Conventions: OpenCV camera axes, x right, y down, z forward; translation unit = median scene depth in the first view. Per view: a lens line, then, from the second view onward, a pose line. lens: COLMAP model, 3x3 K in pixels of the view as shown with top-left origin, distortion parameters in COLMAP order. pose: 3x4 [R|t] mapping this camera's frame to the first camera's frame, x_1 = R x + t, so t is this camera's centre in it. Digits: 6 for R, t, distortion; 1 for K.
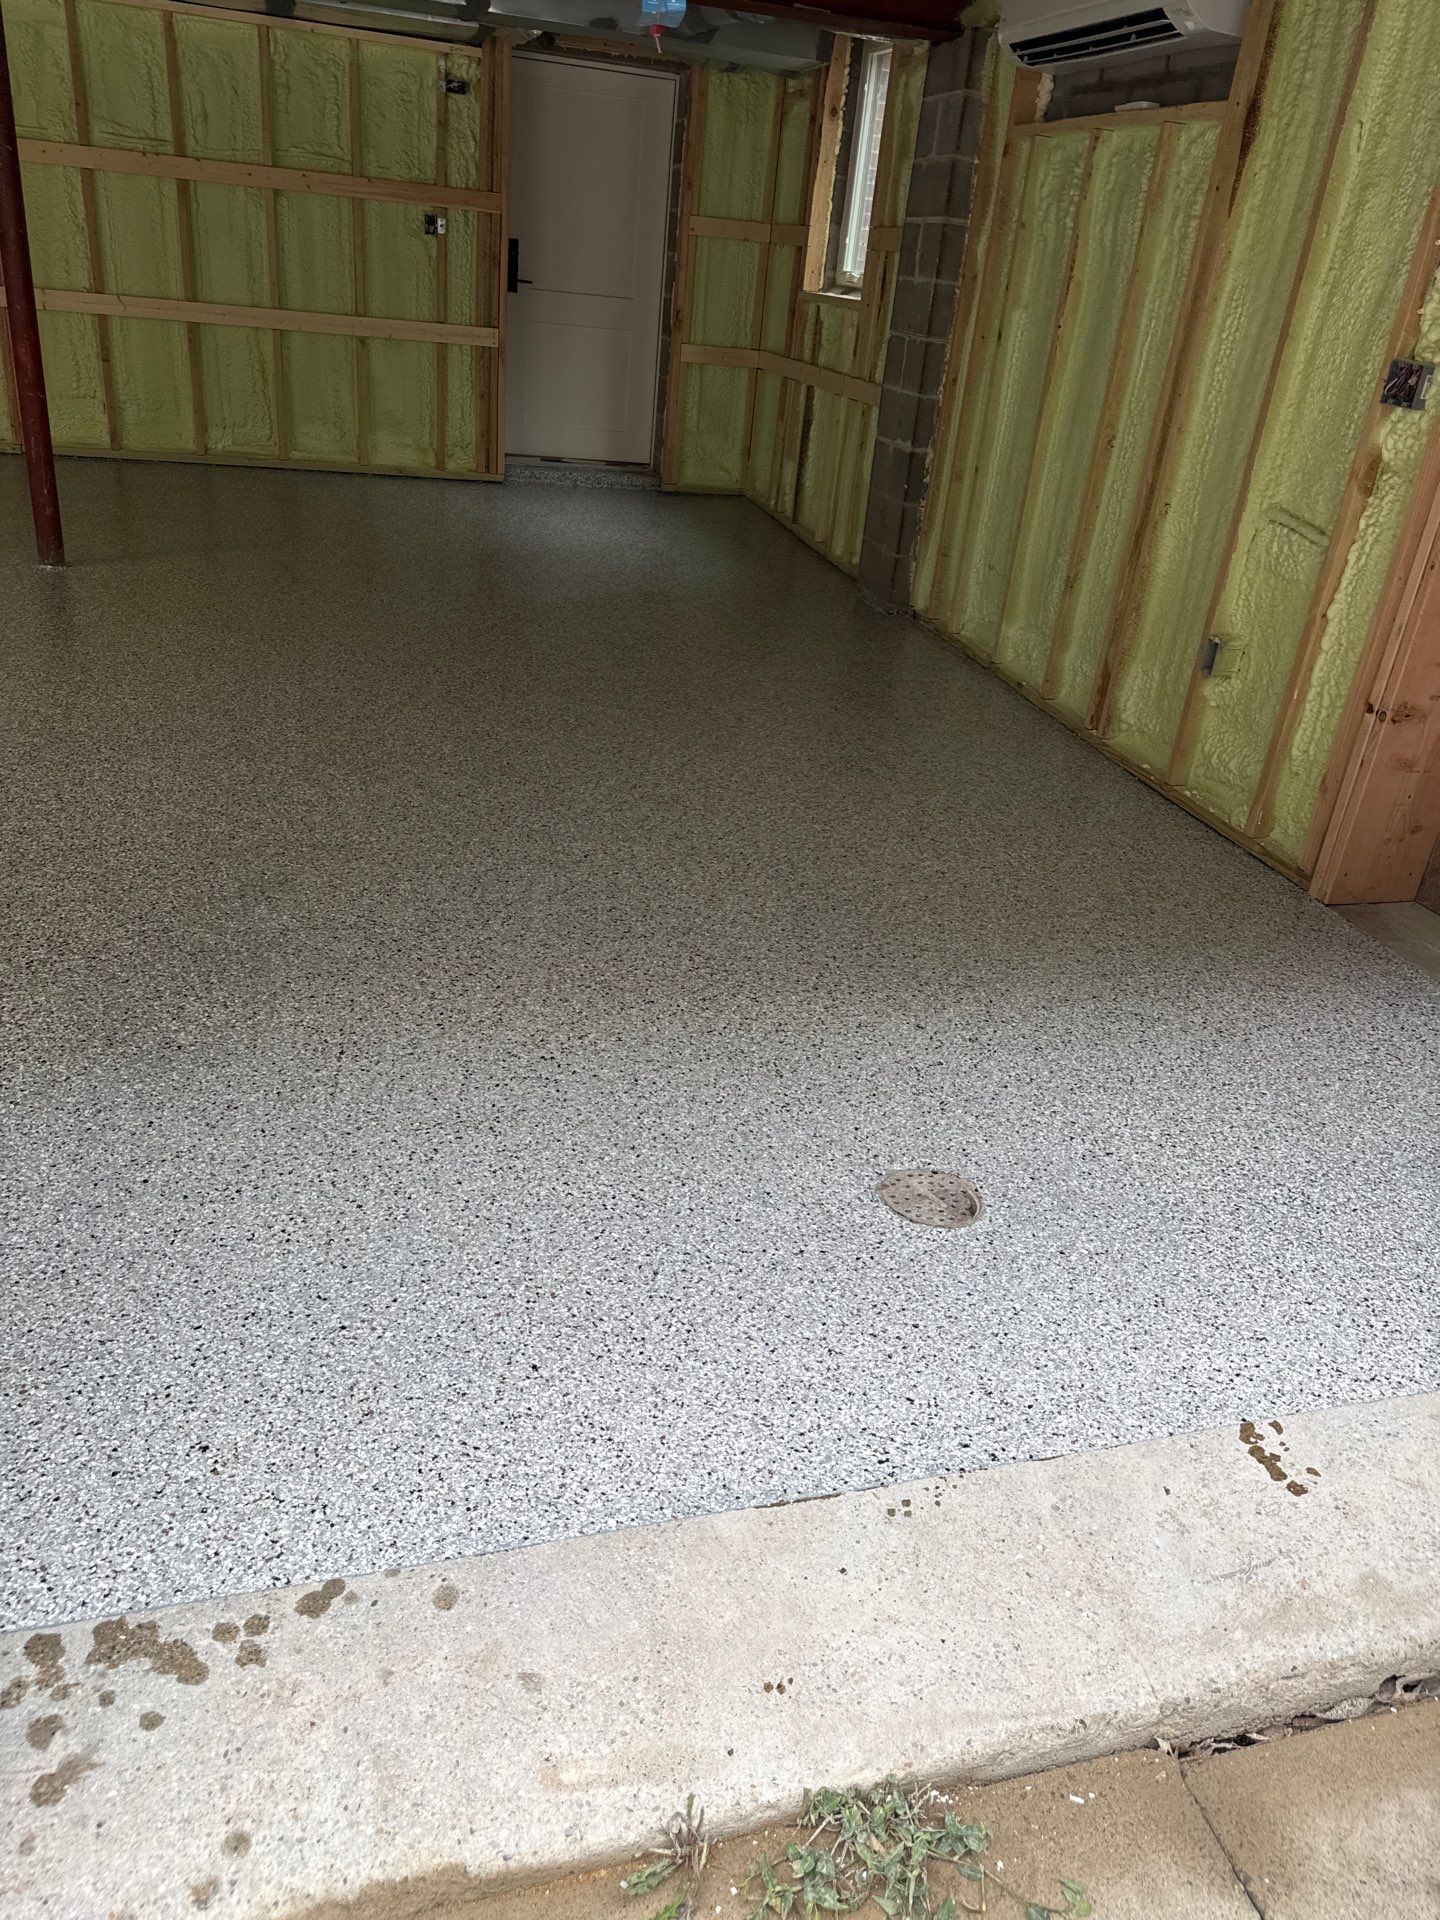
lens RADIAL K [[1358.5, 0, 728.9], [0, 1358.5, 970.2], [0, 0, 1]] dist [0.019945, -0.031037]
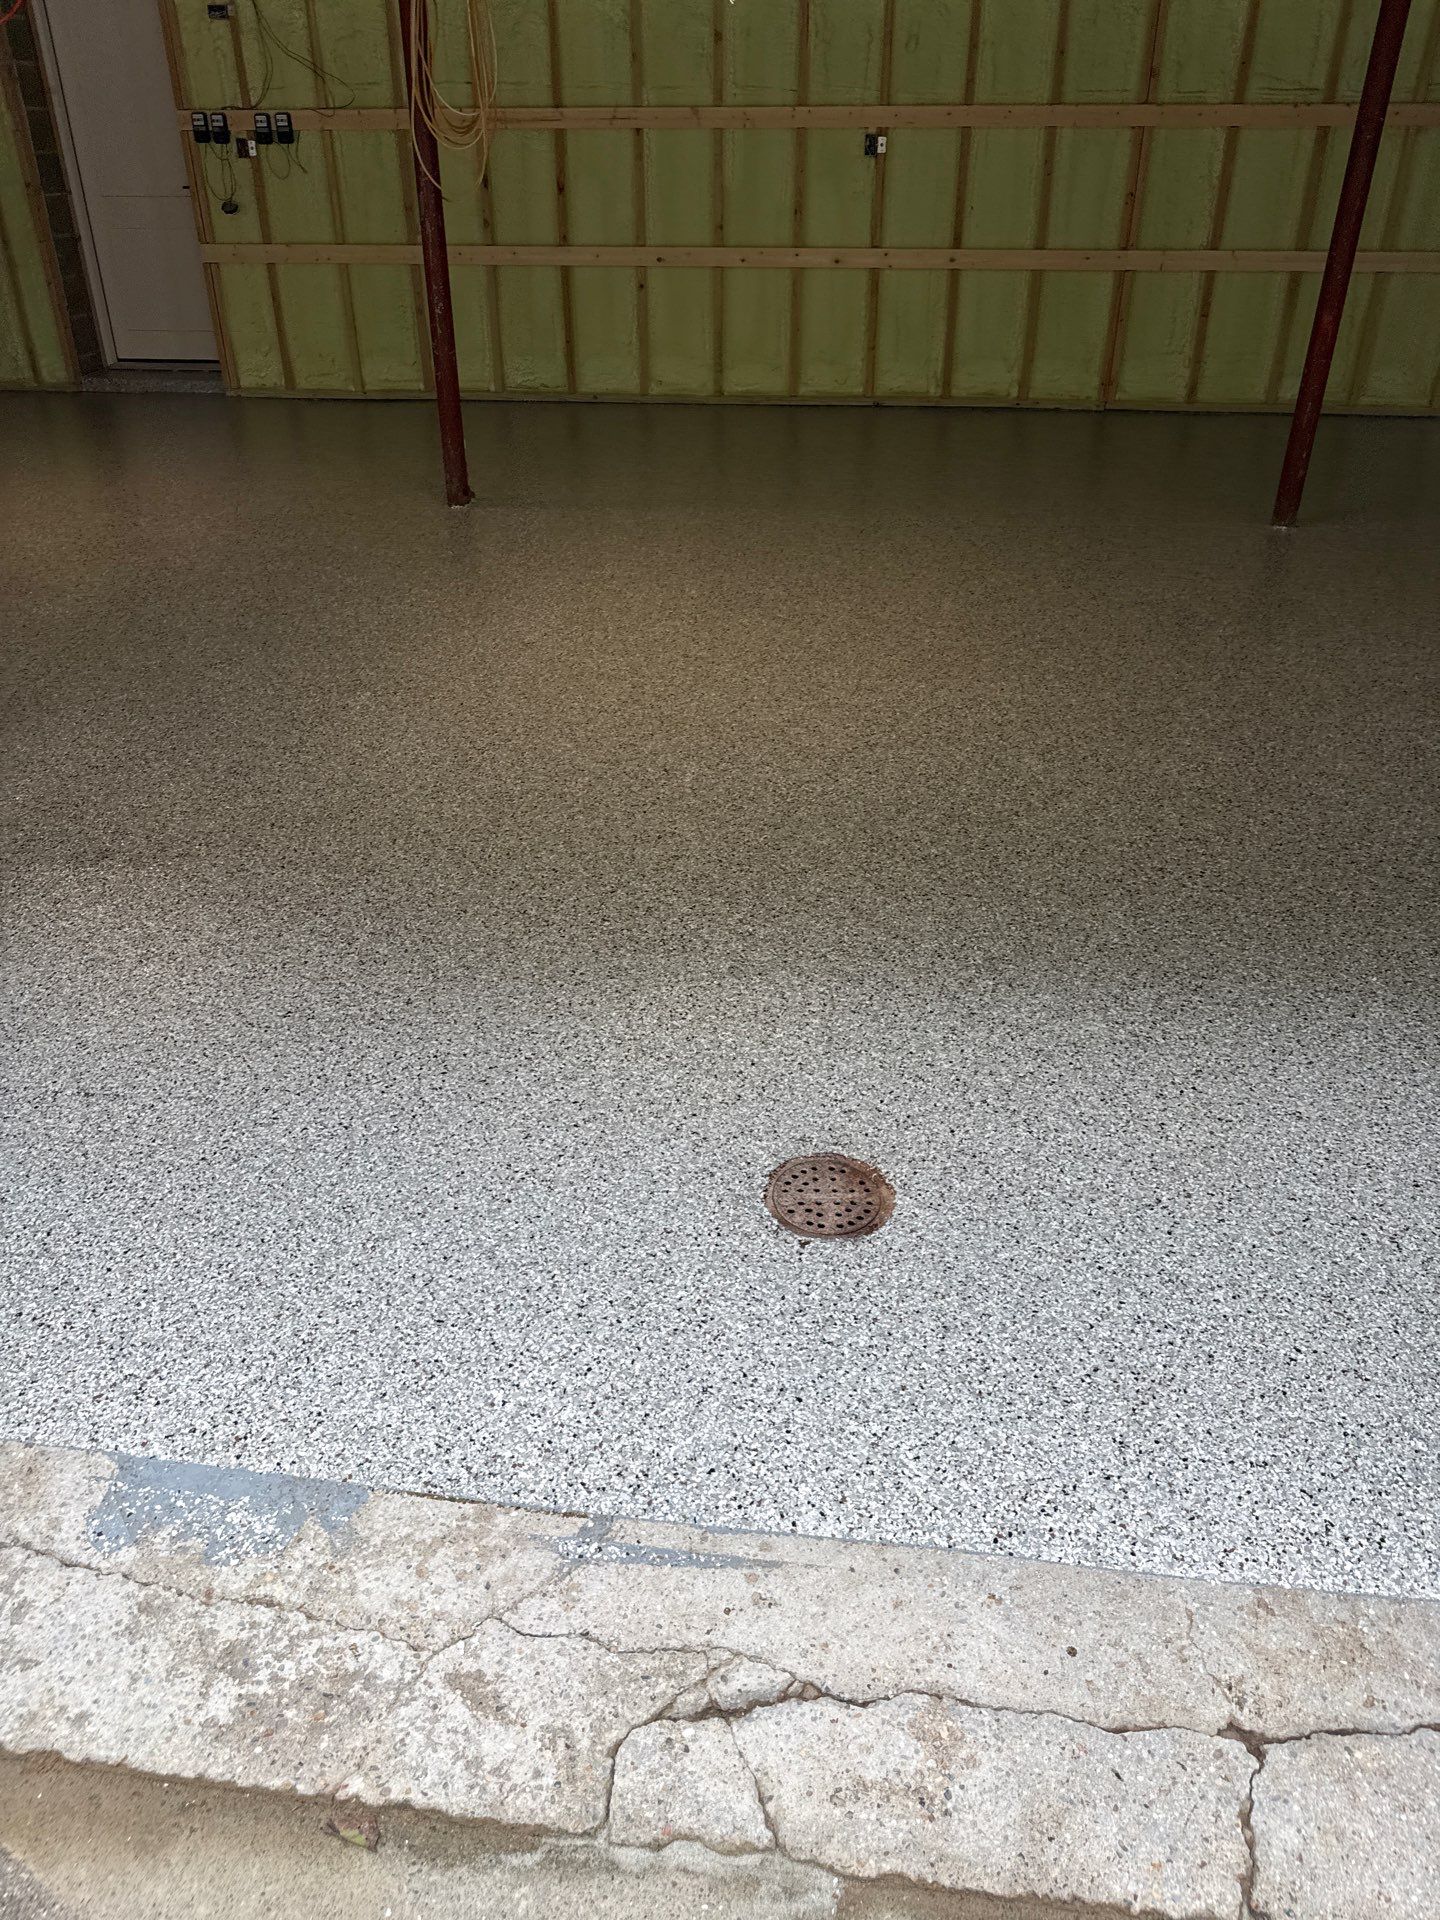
lens RADIAL K [[1358.5, 0, 706.7], [0, 1358.5, 947.7], [0, 0, 1]] dist [0.019945, -0.031037]
pose [[0.912810, 0.115224, -0.391792, -0.338967], [-0.100705, 0.993254, 0.057486, 0.004660], [0.395773, -0.013019, 0.918256, -0.098065]]
